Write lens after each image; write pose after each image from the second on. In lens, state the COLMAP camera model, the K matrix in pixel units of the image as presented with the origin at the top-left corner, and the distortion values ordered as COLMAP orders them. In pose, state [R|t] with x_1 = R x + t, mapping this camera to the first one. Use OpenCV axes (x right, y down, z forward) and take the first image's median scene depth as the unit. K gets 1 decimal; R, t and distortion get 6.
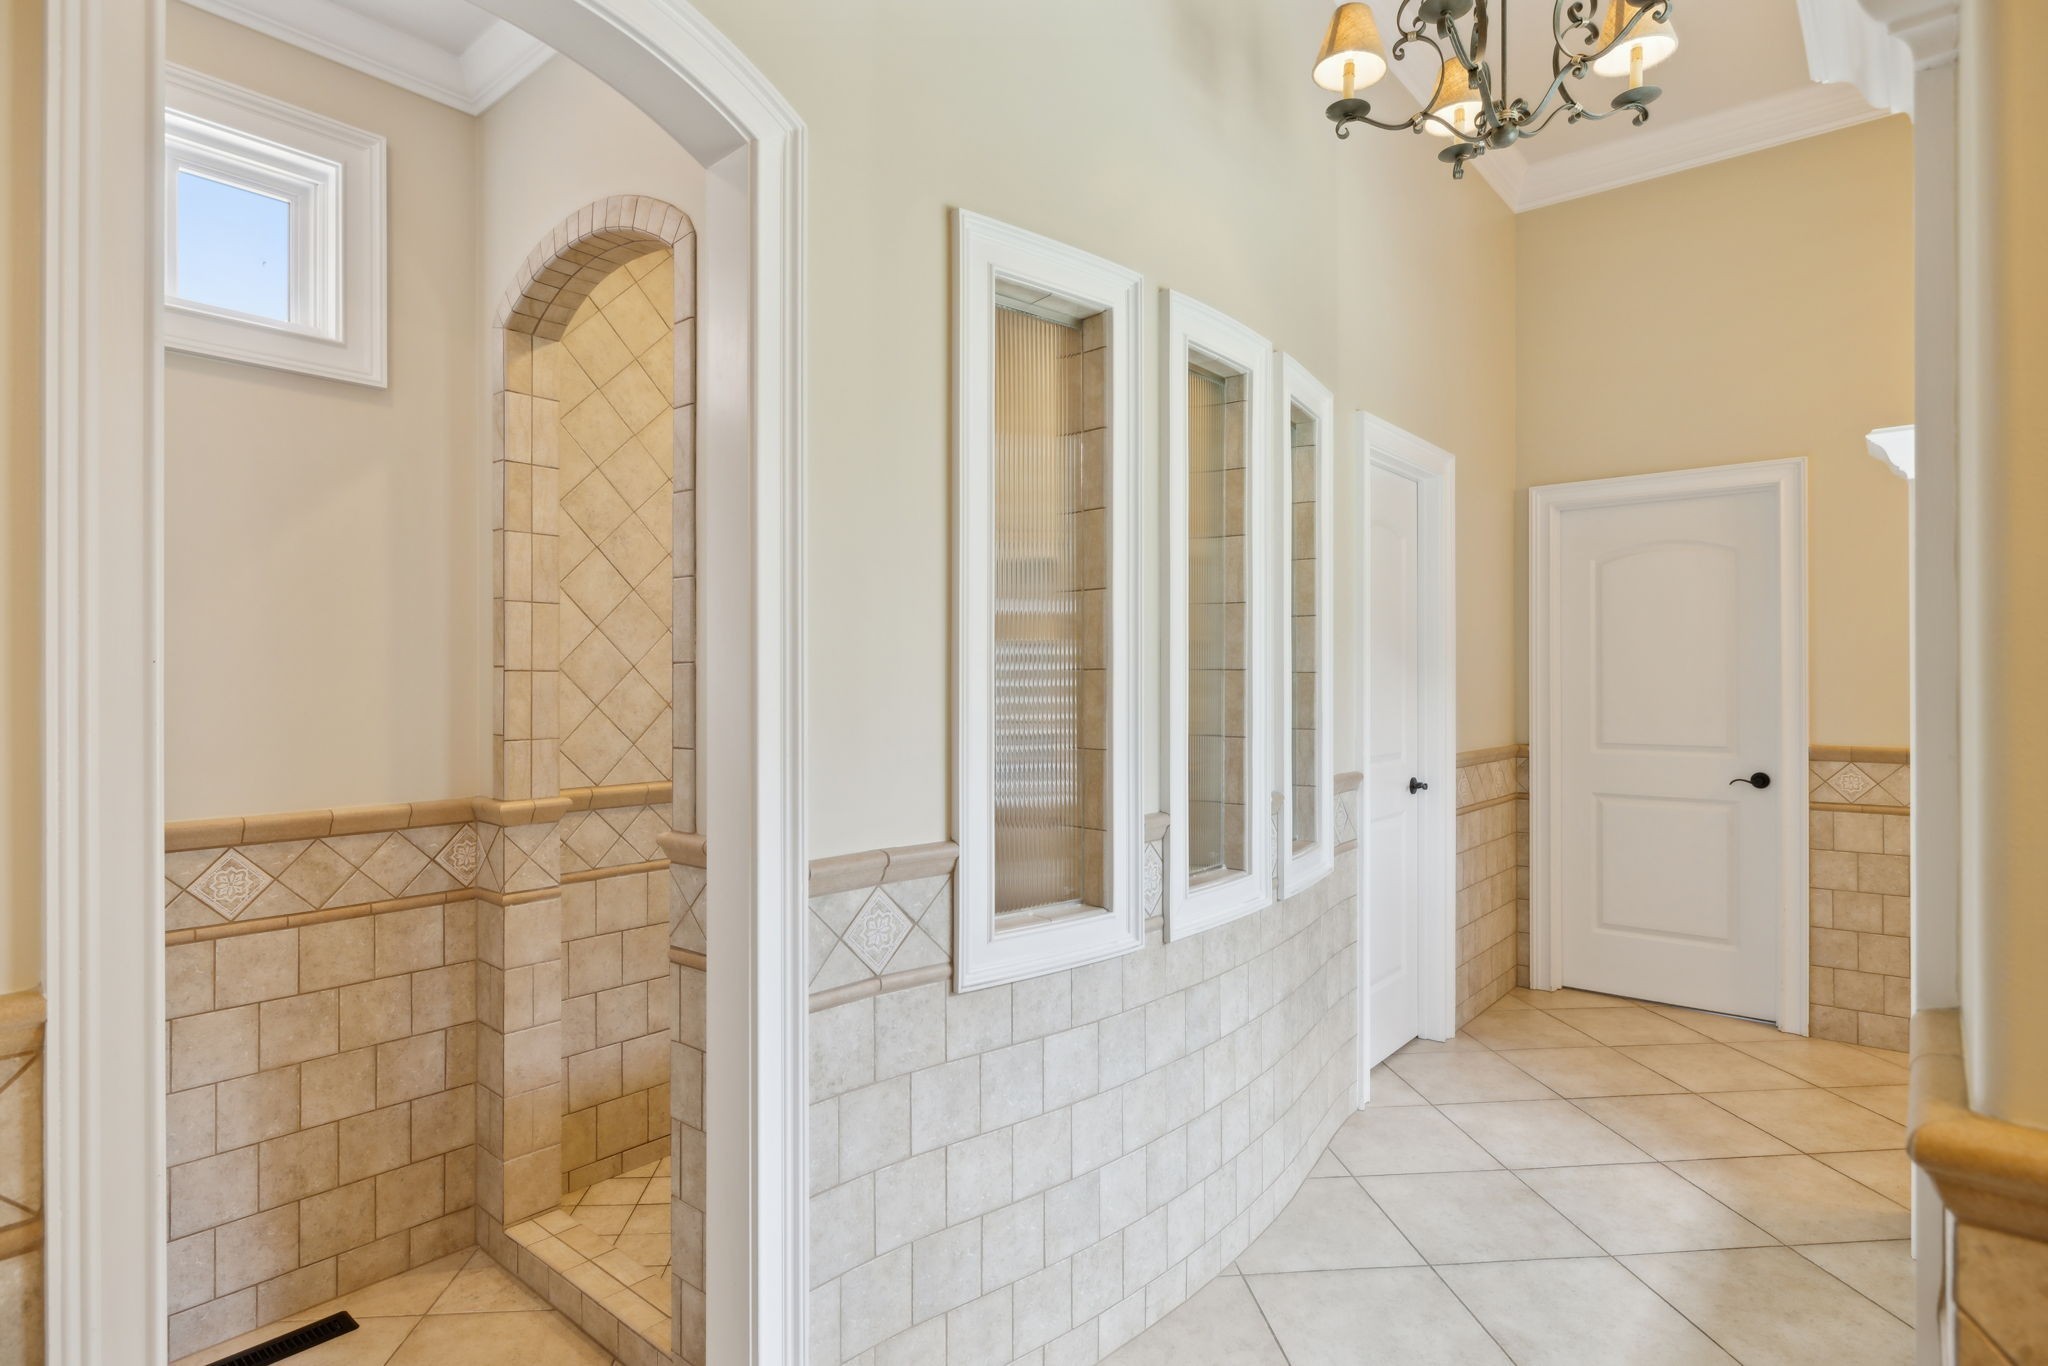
lens RADIAL K [[1062.3, 0, 1024.0], [0, 1062.3, 683.0], [0, 0, 1]] dist [0.003792, -0.000360]
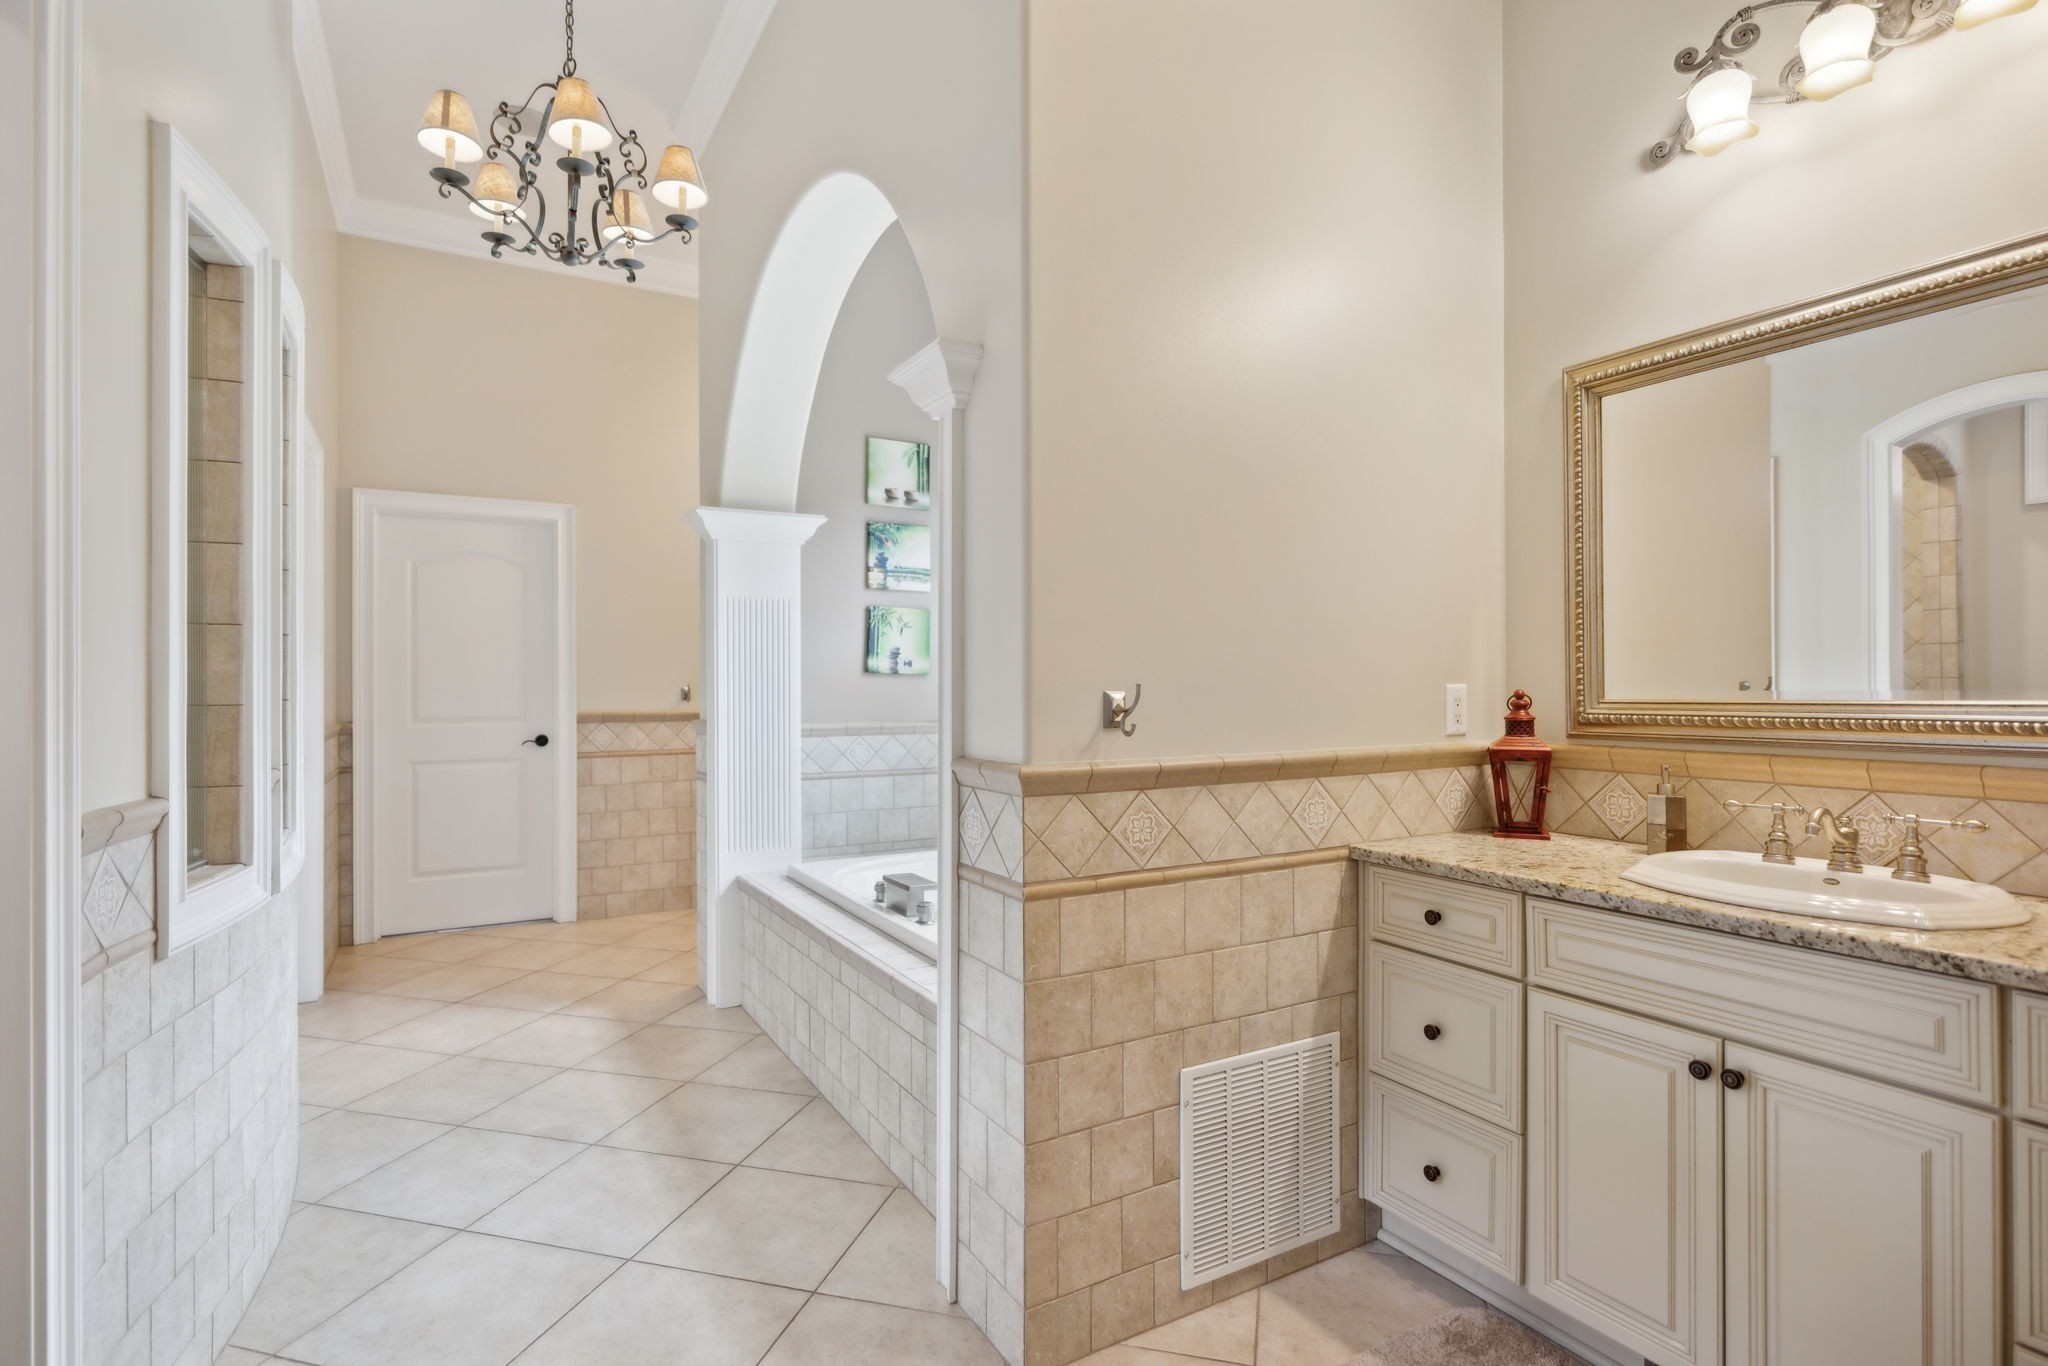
lens RADIAL K [[980.0, 0, 1024.0], [0, 980.0, 683.0], [0, 0, 1]] dist [-0.001823, 0.000280]
pose [[0.356769, 0.000681, 0.934193, -0.412542], [0.000206, 1.000000, -0.000808, 0.034324], [-0.934193, 0.000480, 0.356768, -0.011606]]
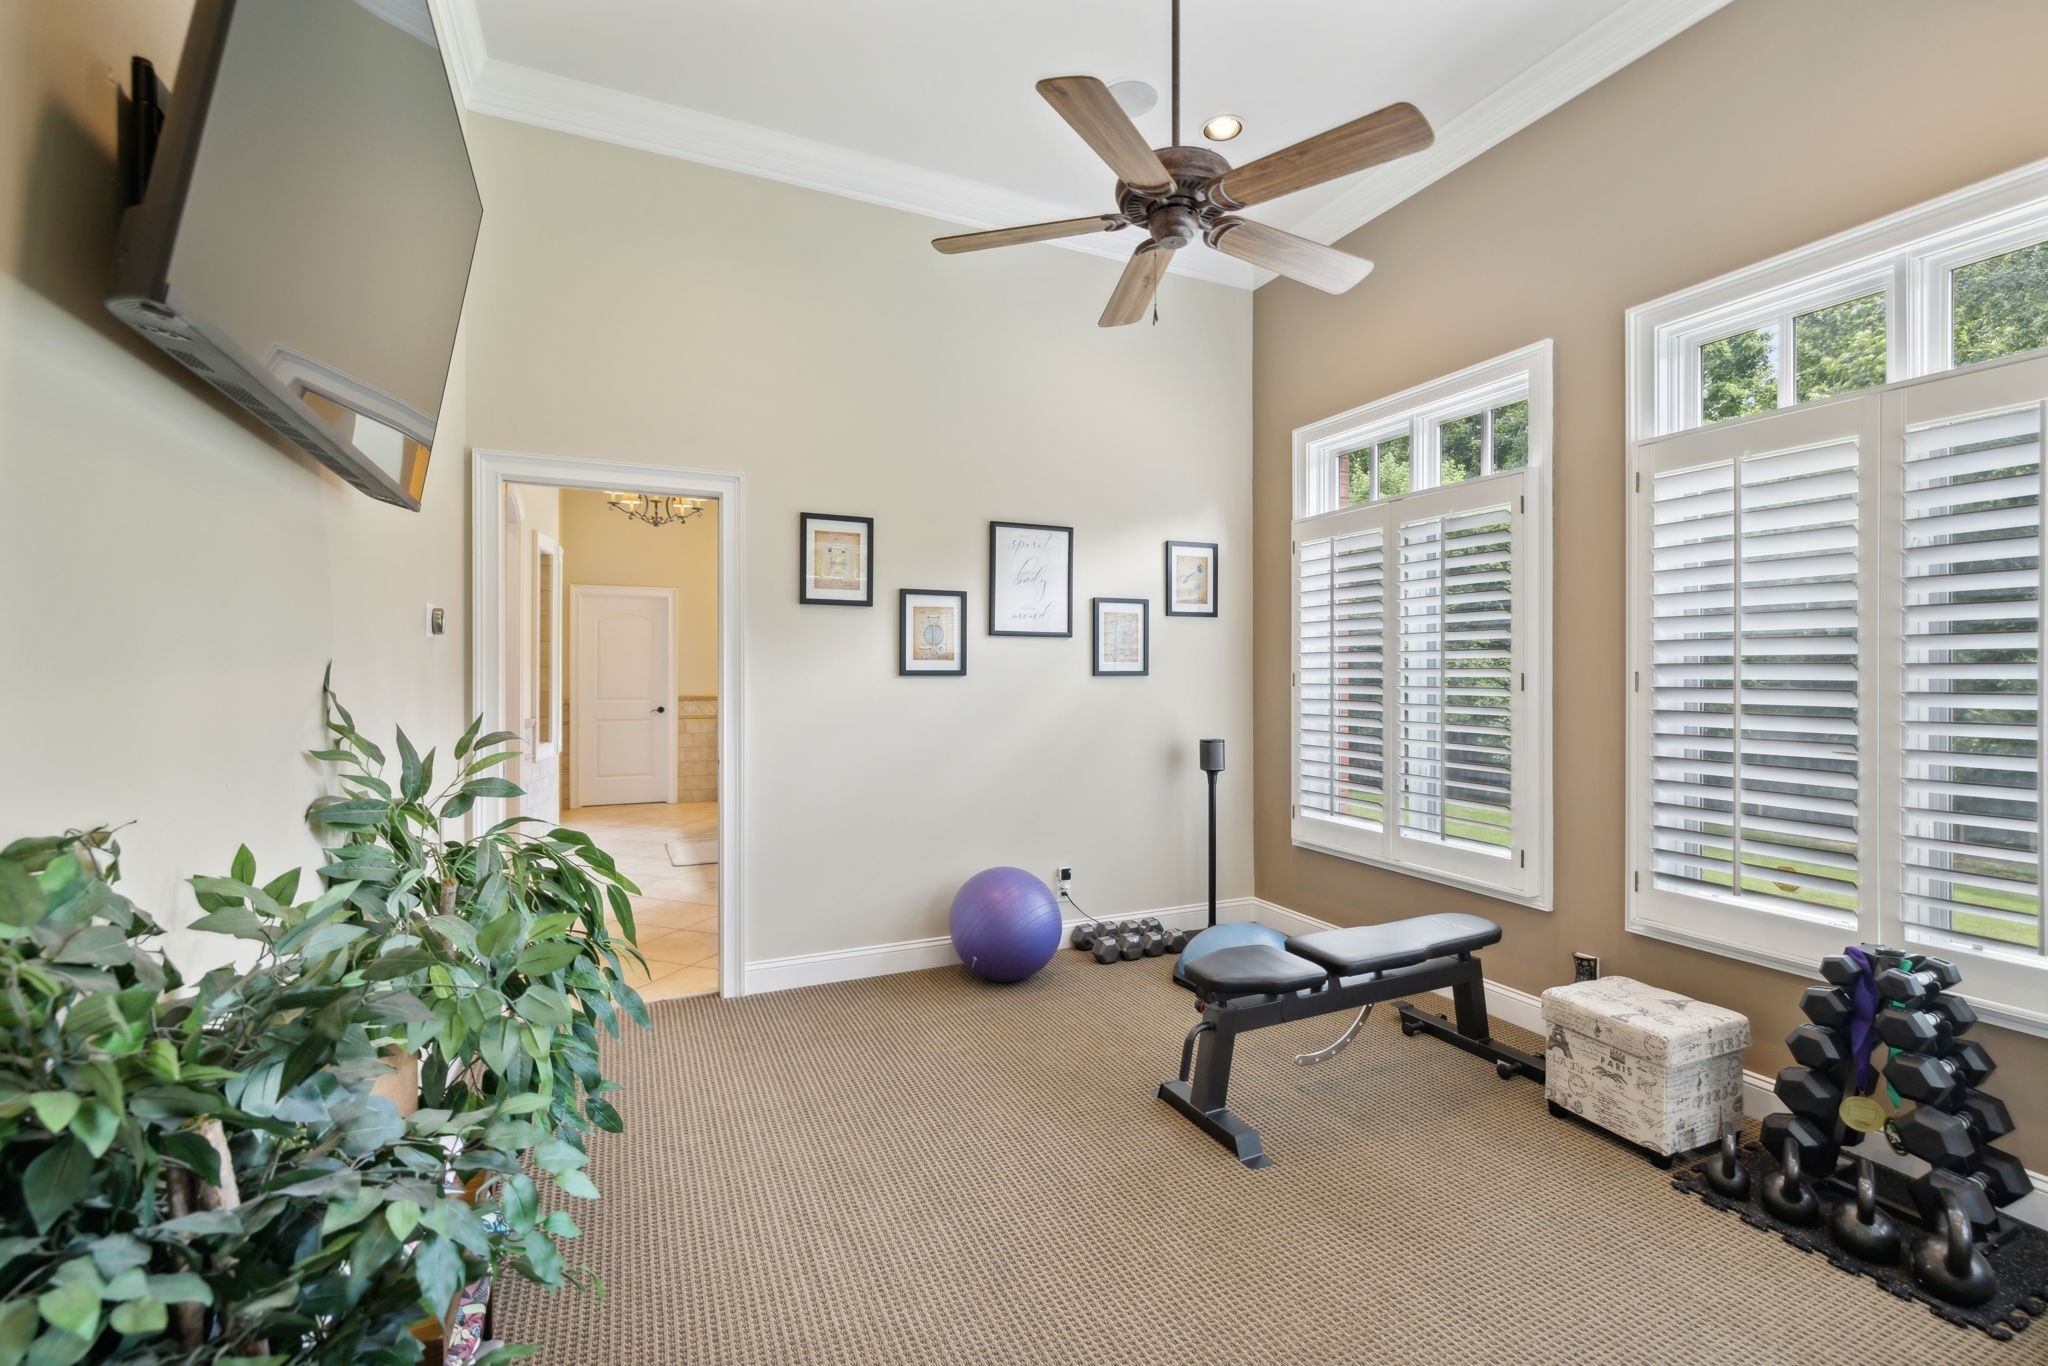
lens RADIAL K [[882.2, 0, 1024.0], [0, 882.2, 683.0], [0, 0, 1]] dist [0.012612, 0.000148]
pose [[0.446278, -0.007124, 0.894866, -1.410030], [-0.001543, 0.999961, 0.008731, 0.011021], [-0.894893, -0.005277, 0.446250, -1.259689]]
